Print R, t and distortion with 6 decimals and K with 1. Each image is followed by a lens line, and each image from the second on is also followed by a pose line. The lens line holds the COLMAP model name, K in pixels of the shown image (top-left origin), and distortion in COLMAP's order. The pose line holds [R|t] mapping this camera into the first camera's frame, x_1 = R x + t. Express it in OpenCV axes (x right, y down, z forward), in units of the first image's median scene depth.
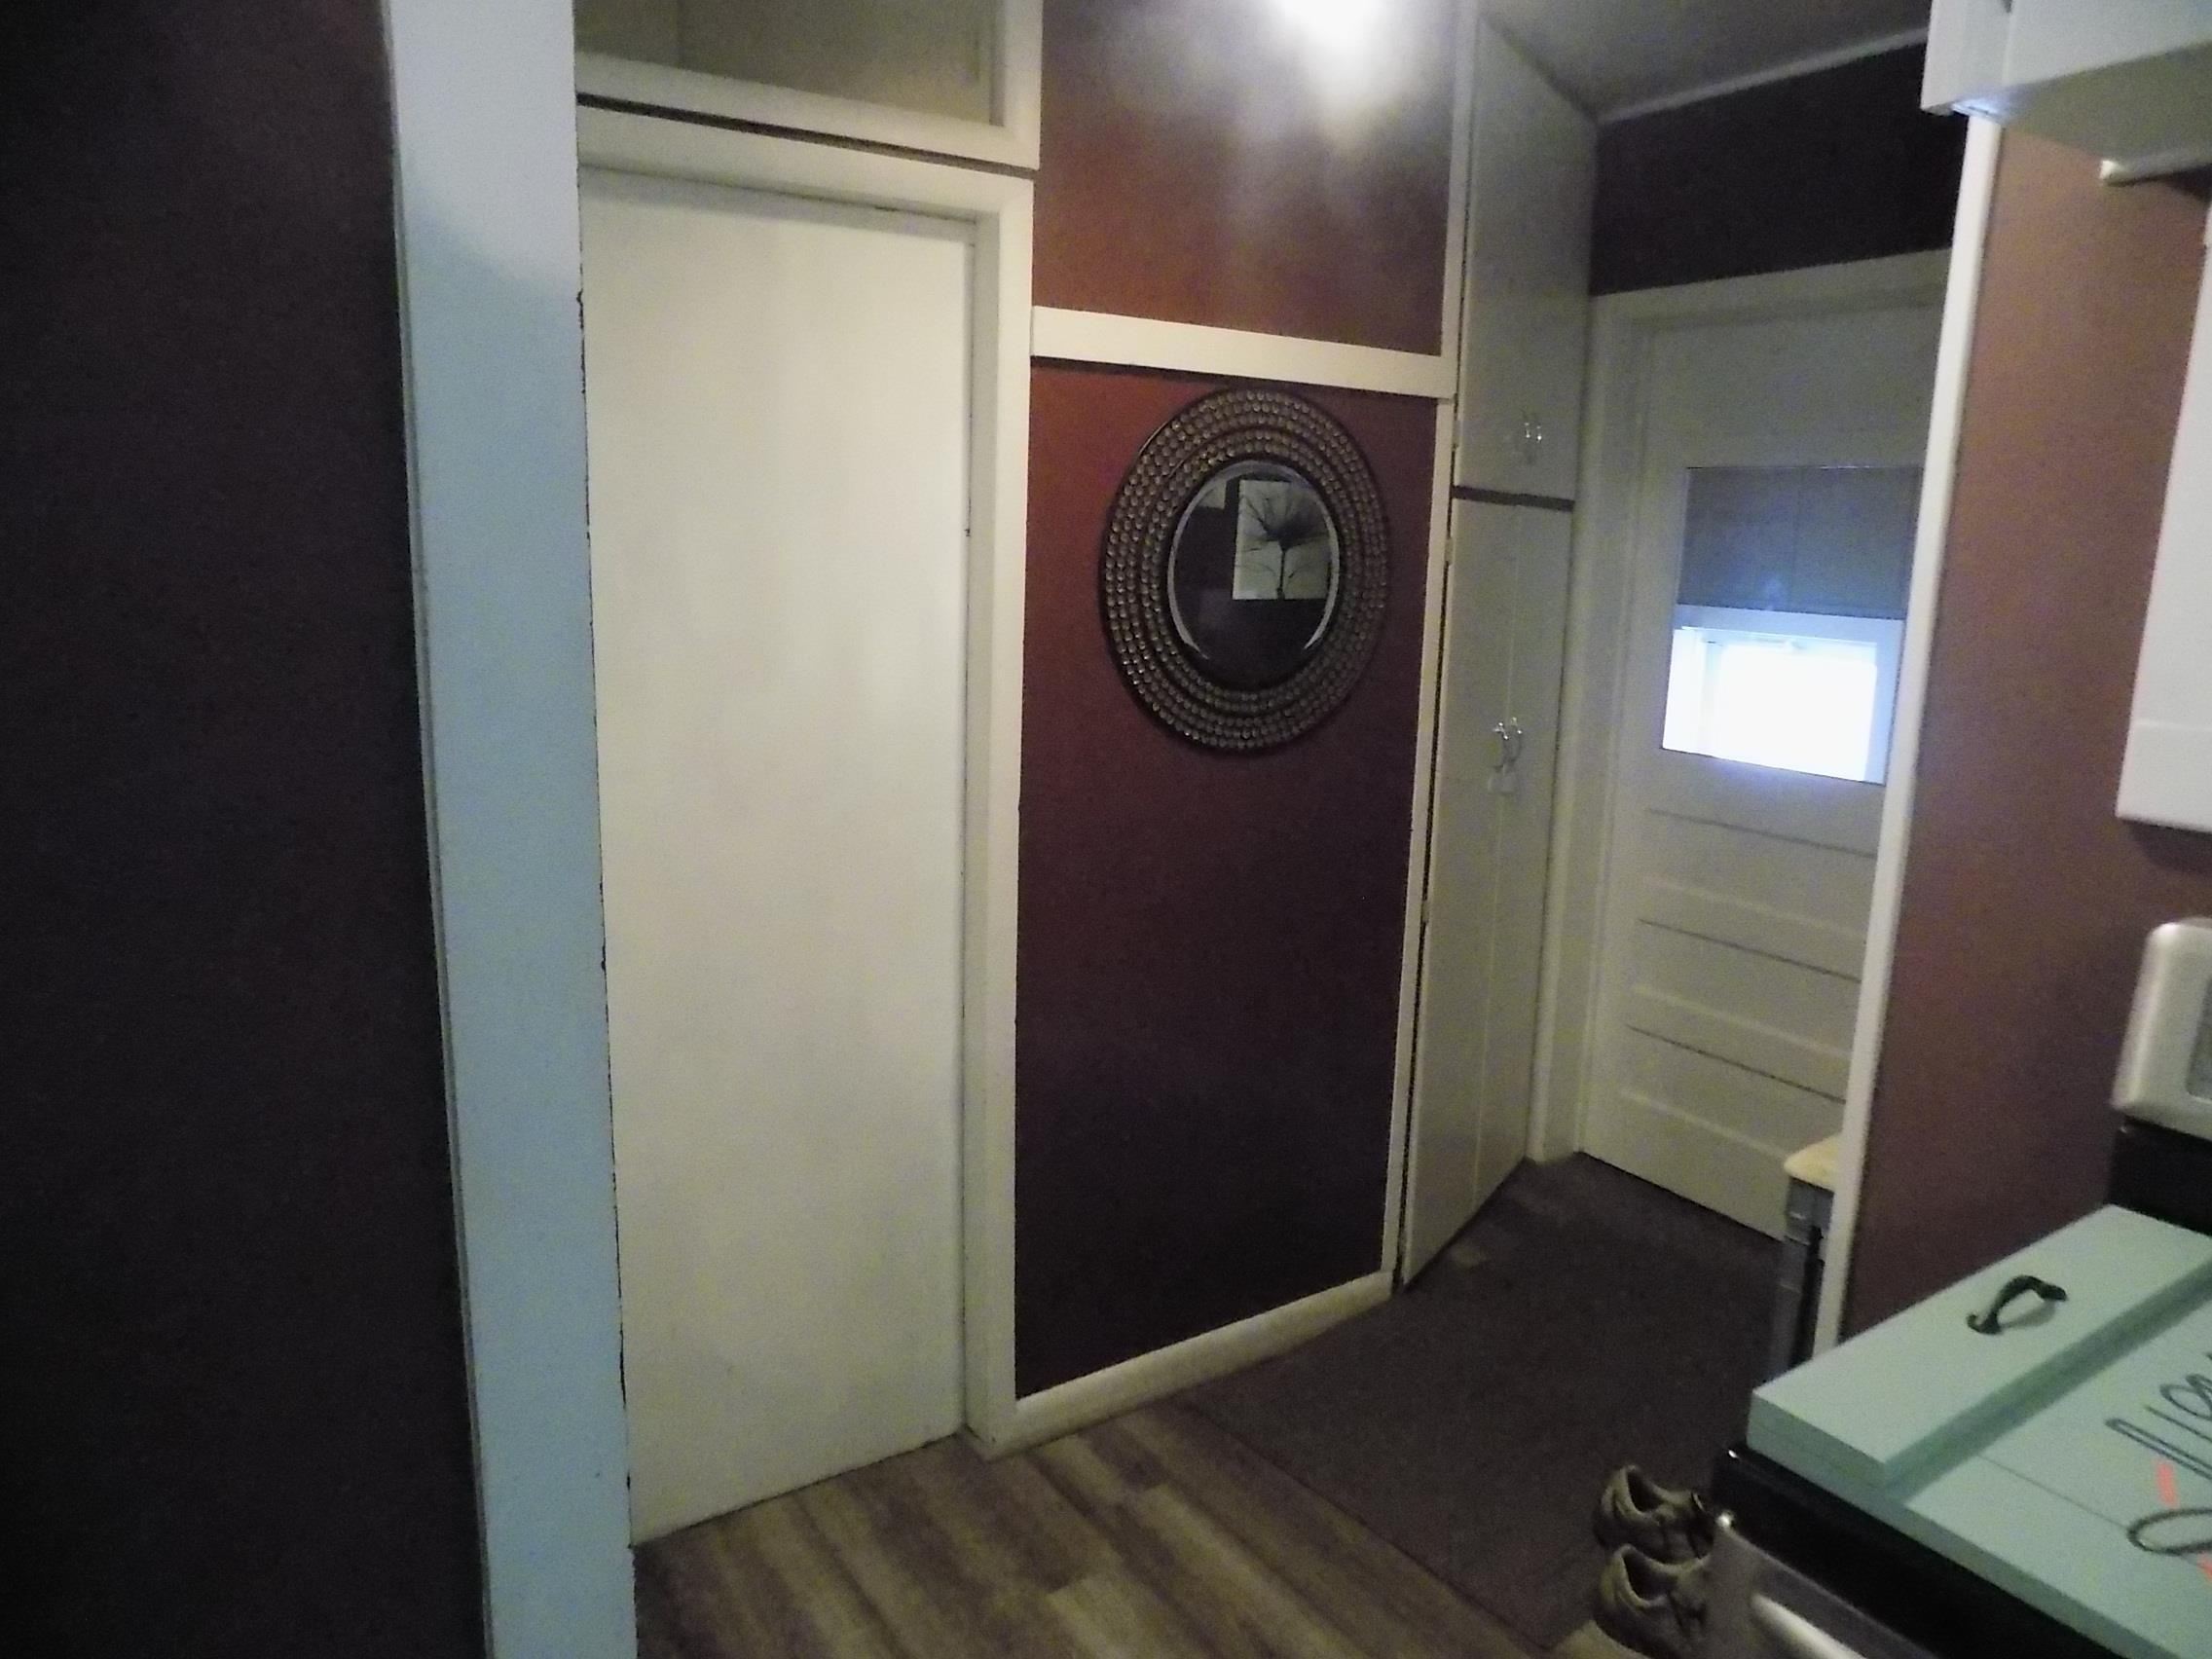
lens RADIAL K [[1499.0, 0, 1119.3], [0, 1499.0, 829.0], [0, 0, 1]] dist [-0.039310, 0.061572]
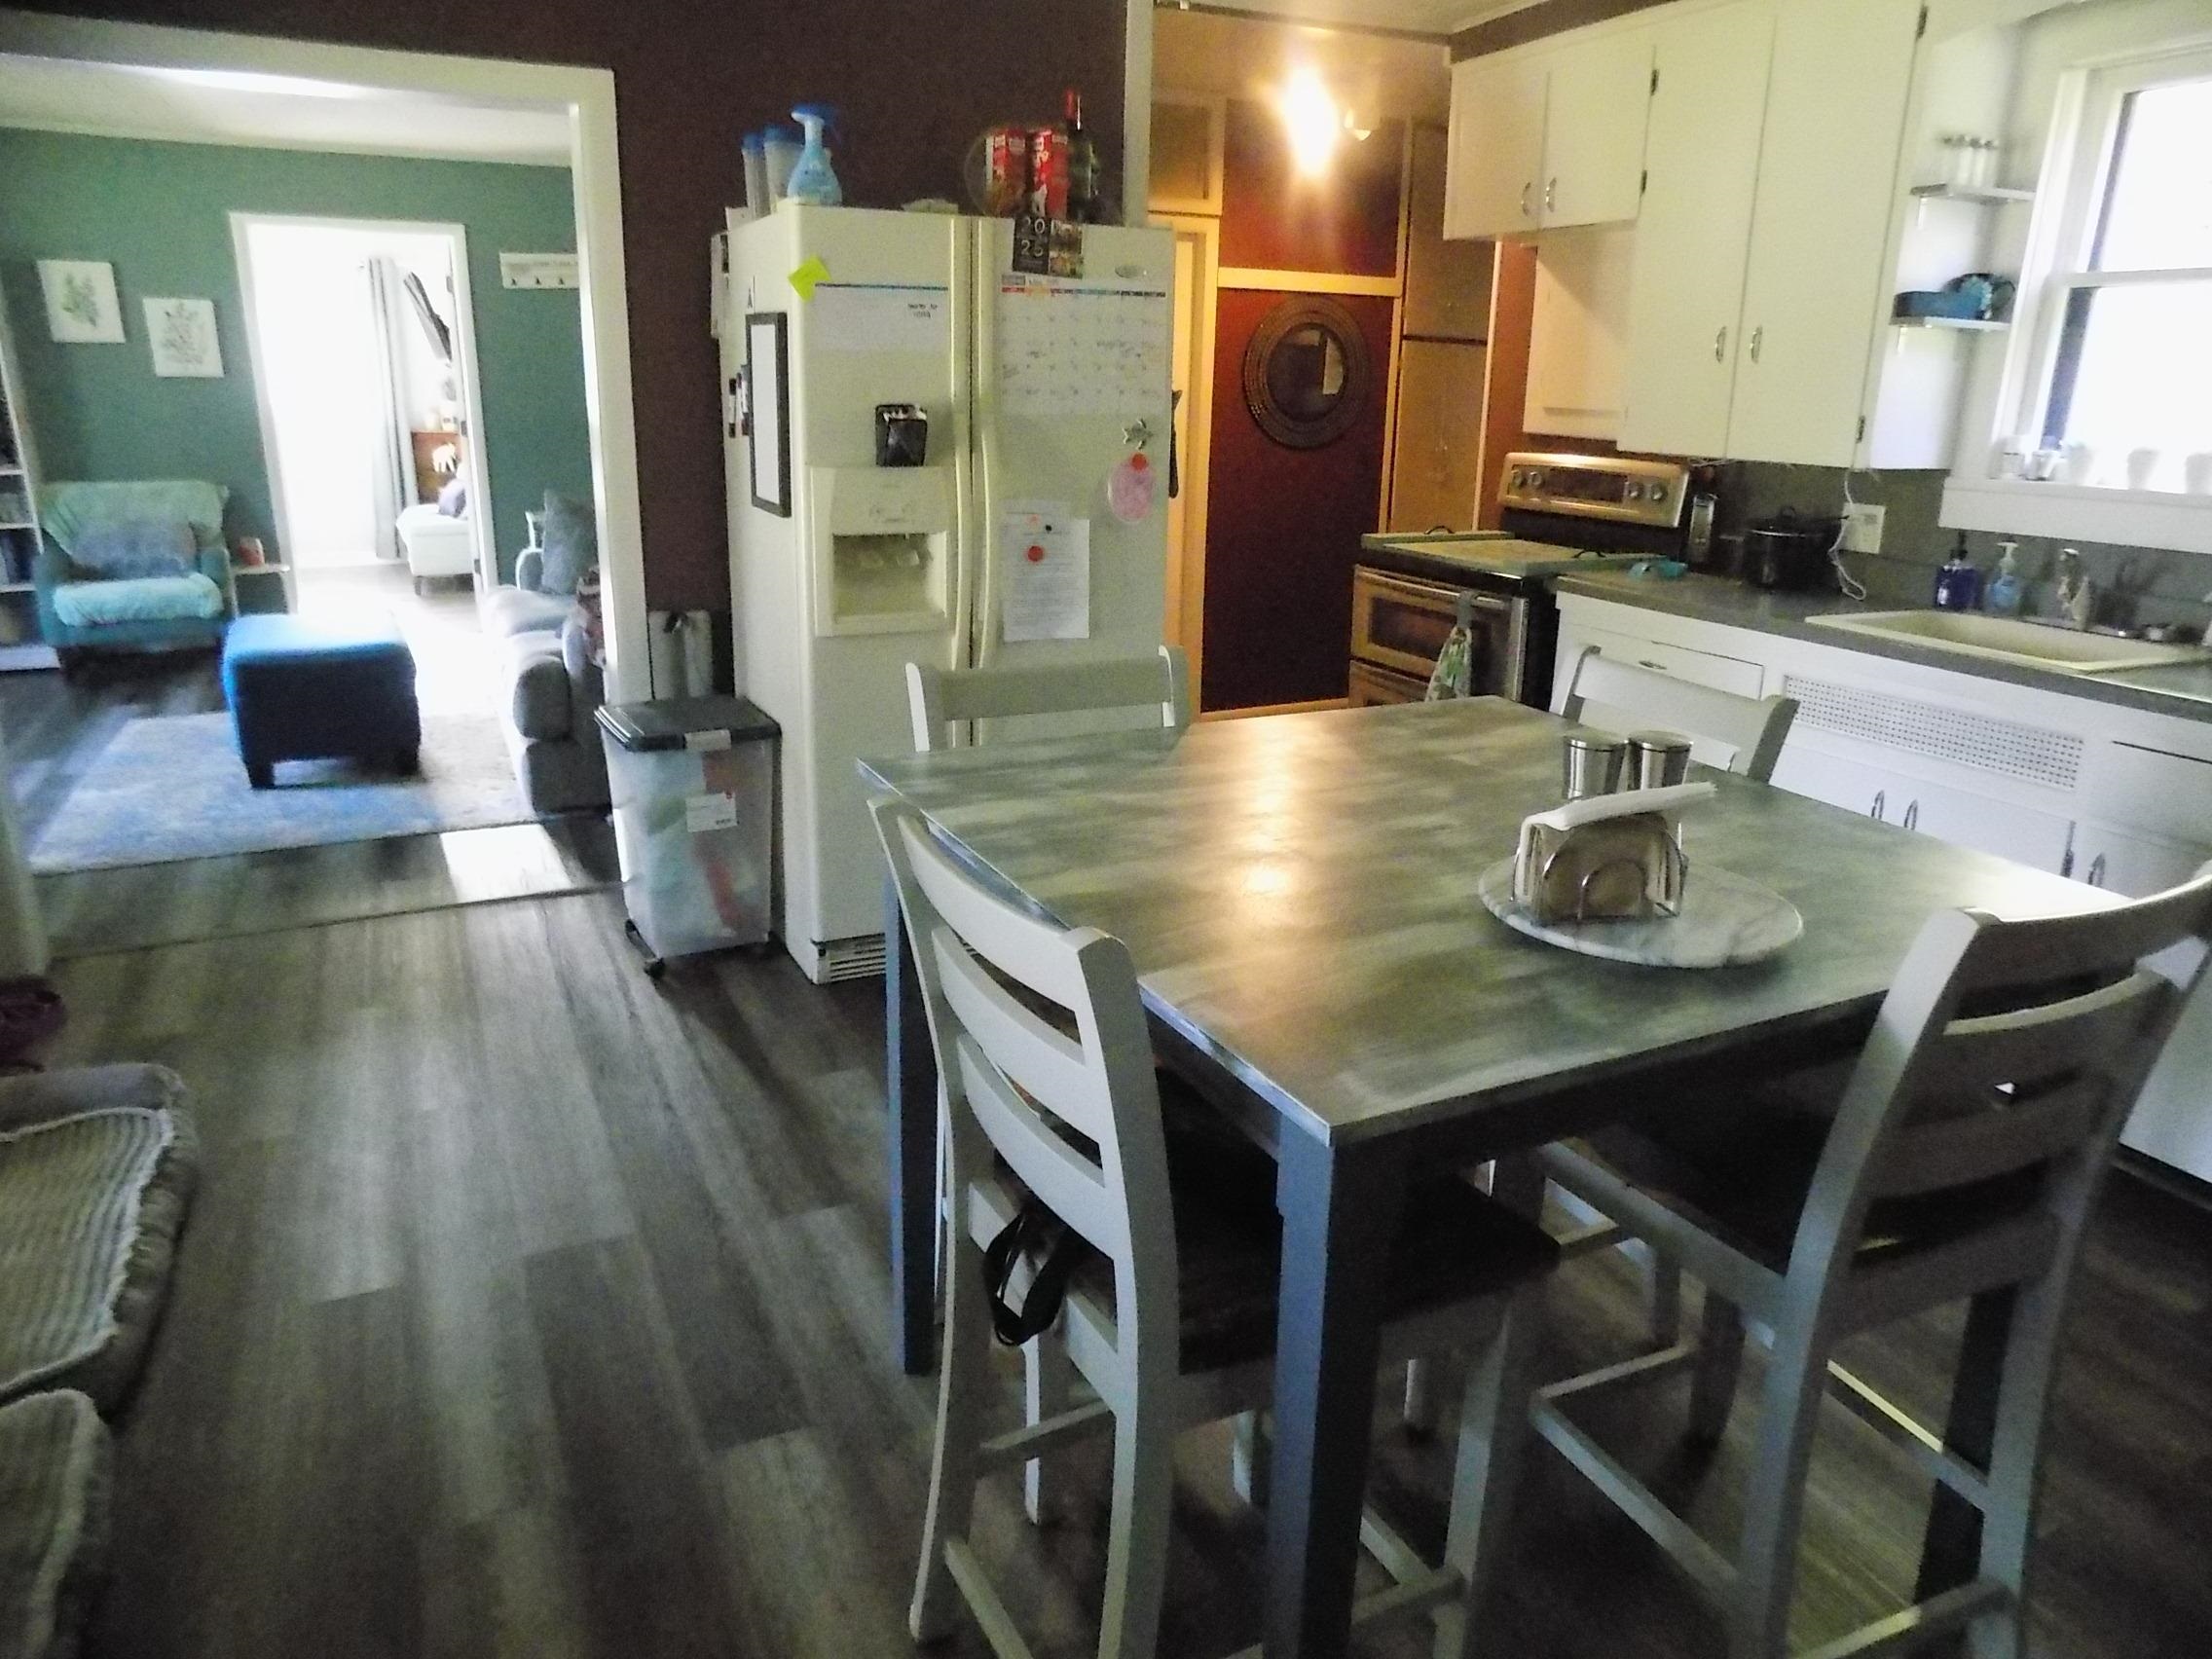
lens RADIAL K [[1499.0, 0, 1112.8], [0, 1499.0, 821.0], [0, 0, 1]] dist [-0.039310, 0.061572]
pose [[0.991013, 0.027292, -0.130952, 0.124312], [-0.015649, 0.995897, 0.089127, 0.376458], [0.132847, -0.086277, 0.987374, -1.647703]]
